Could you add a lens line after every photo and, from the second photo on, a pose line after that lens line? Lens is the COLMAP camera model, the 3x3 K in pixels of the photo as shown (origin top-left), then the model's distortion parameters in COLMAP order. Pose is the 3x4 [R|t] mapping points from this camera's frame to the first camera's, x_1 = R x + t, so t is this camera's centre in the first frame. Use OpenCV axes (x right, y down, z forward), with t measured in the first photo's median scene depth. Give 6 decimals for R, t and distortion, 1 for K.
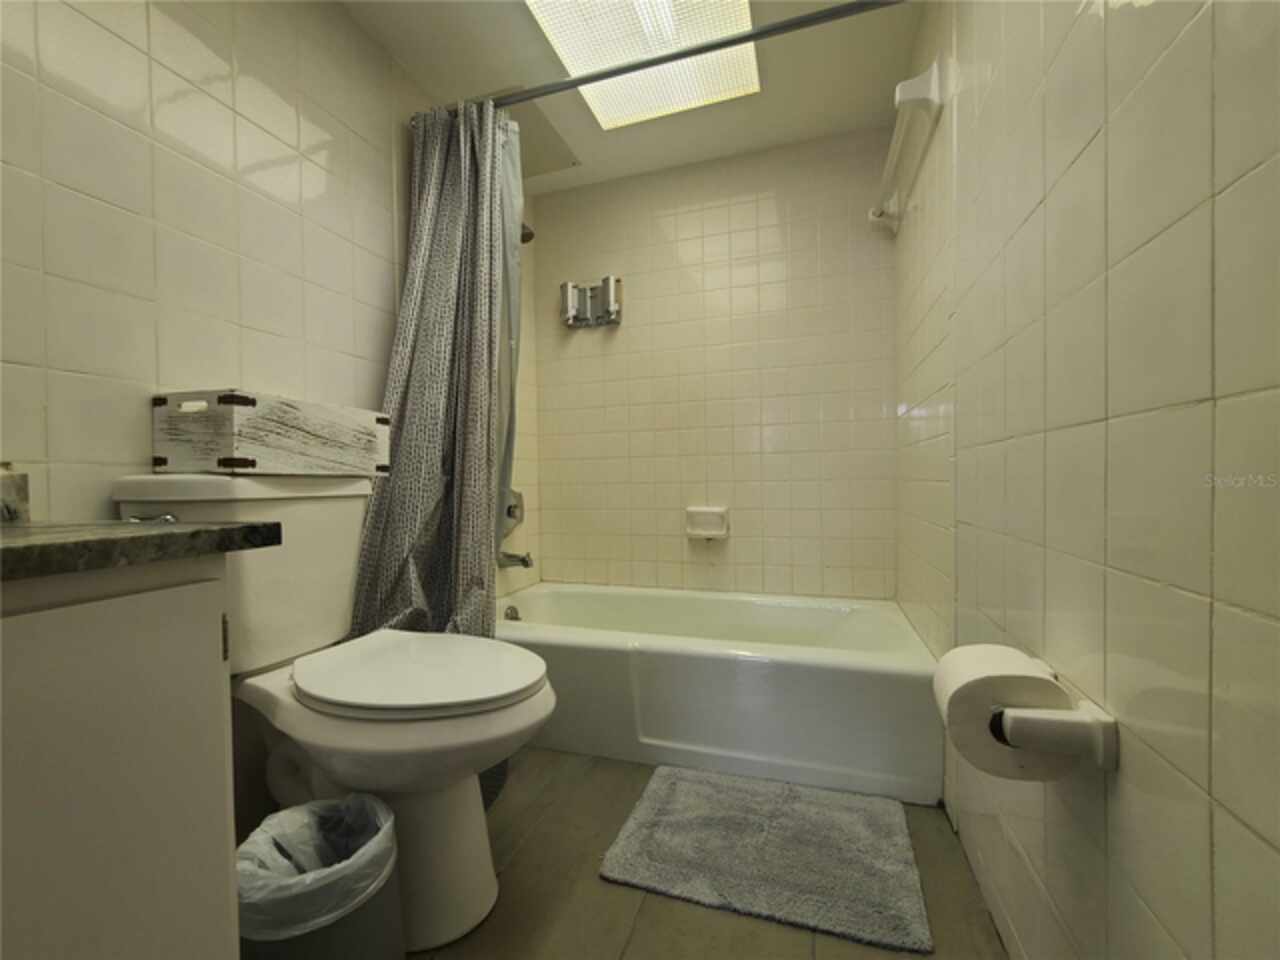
lens RADIAL K [[518.3, 0, 649.1], [0, 518.3, 481.8], [0, 0, 1]] dist [-0.008135, 0.002431]
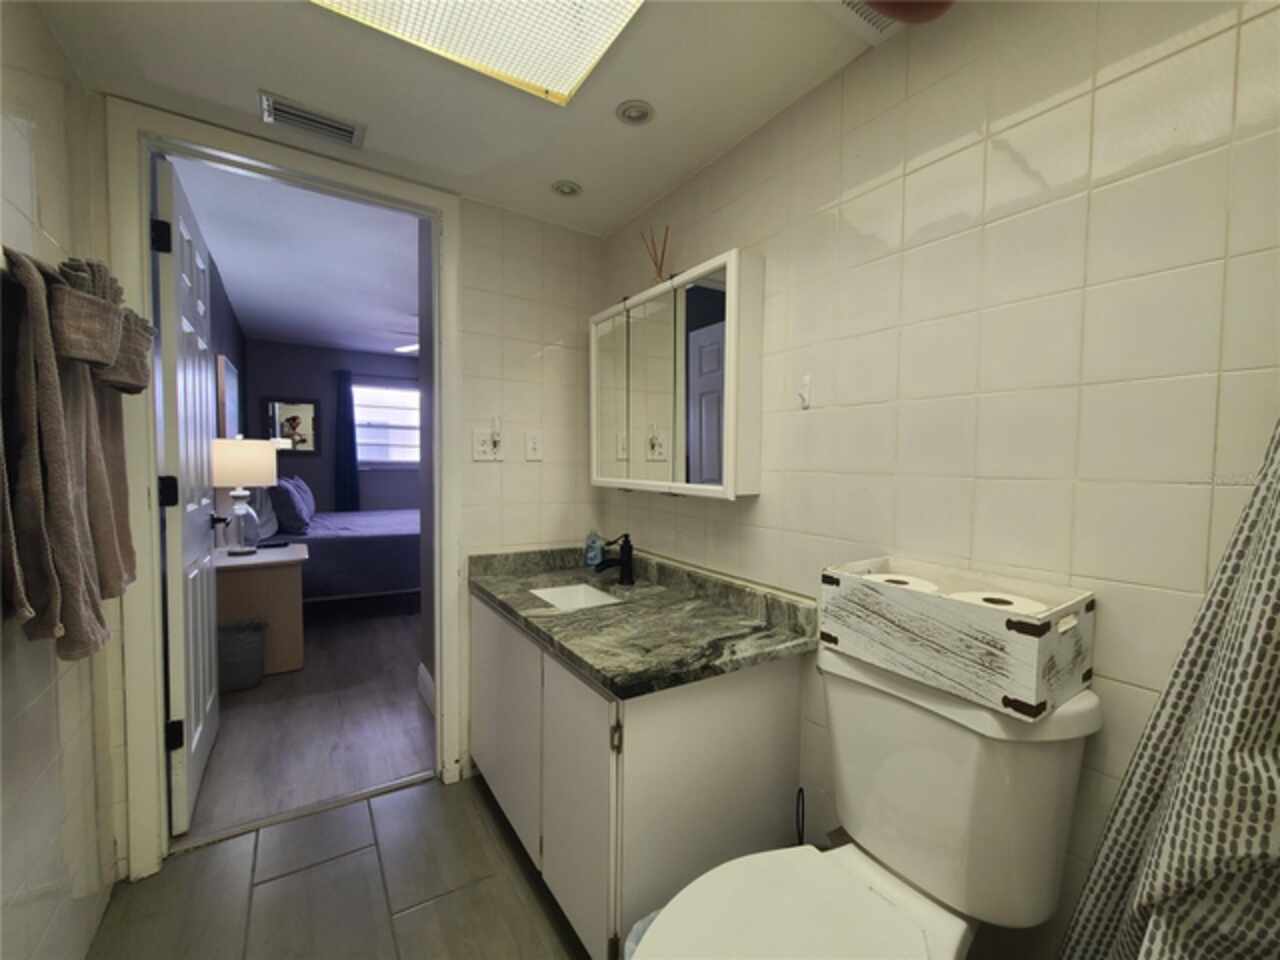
lens RADIAL K [[518.3, 0, 641.9], [0, 518.3, 478.9], [0, 0, 1]] dist [-0.008135, 0.002431]
pose [[-0.622841, 0.032490, -0.781673, 0.216387], [-0.008524, 0.998796, 0.048306, -0.323613], [0.782302, 0.036750, -0.621814, 1.062247]]
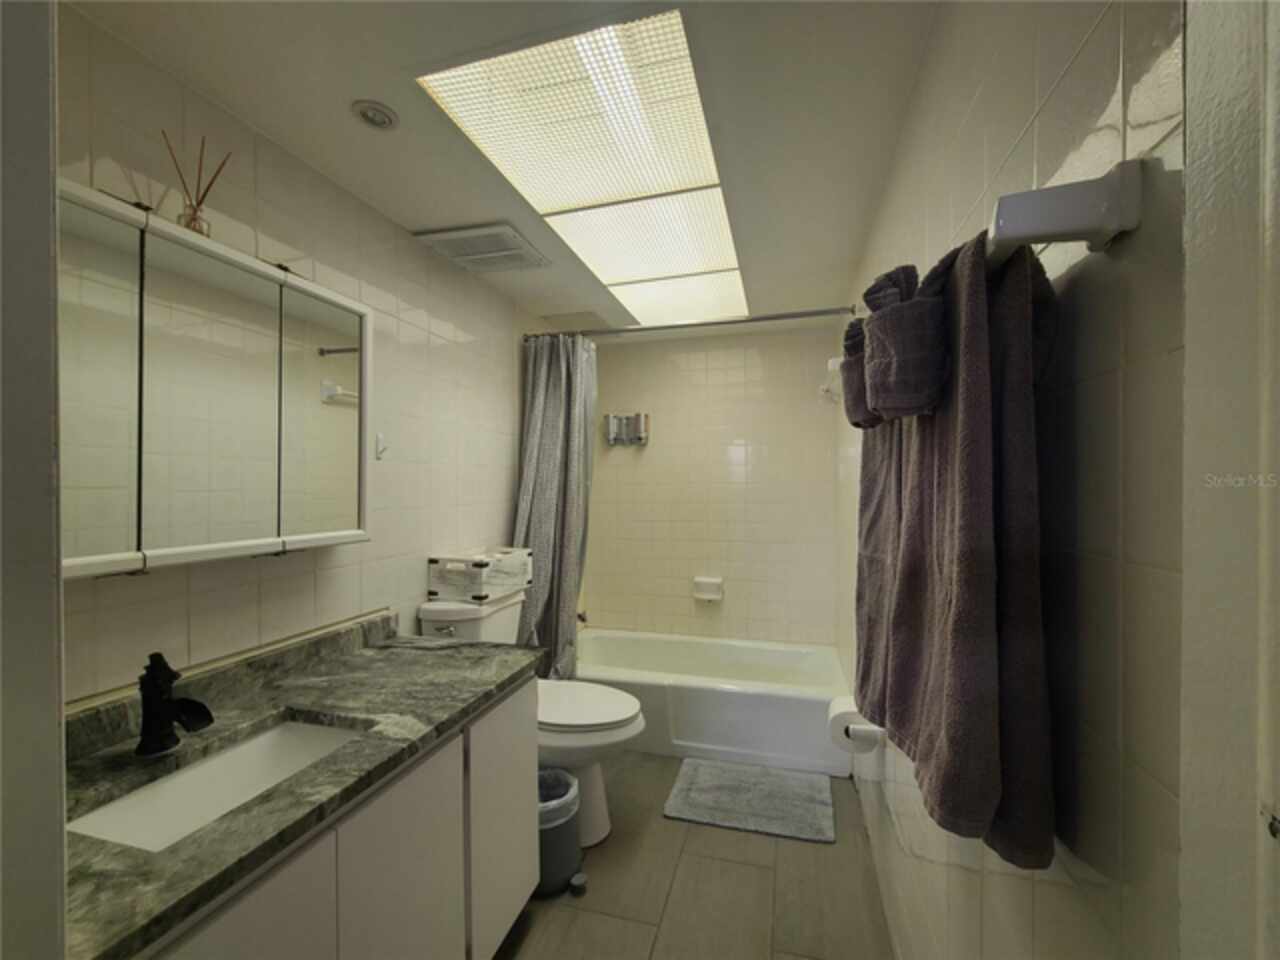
lens RADIAL K [[518.3, 0, 647.7], [0, 518.3, 483.0], [0, 0, 1]] dist [-0.008135, 0.002431]
pose [[0.999033, 0.009952, 0.042832, -0.212020], [-0.009551, 0.999909, -0.009550, -0.352068], [-0.042924, 0.009132, 0.999037, -0.742736]]
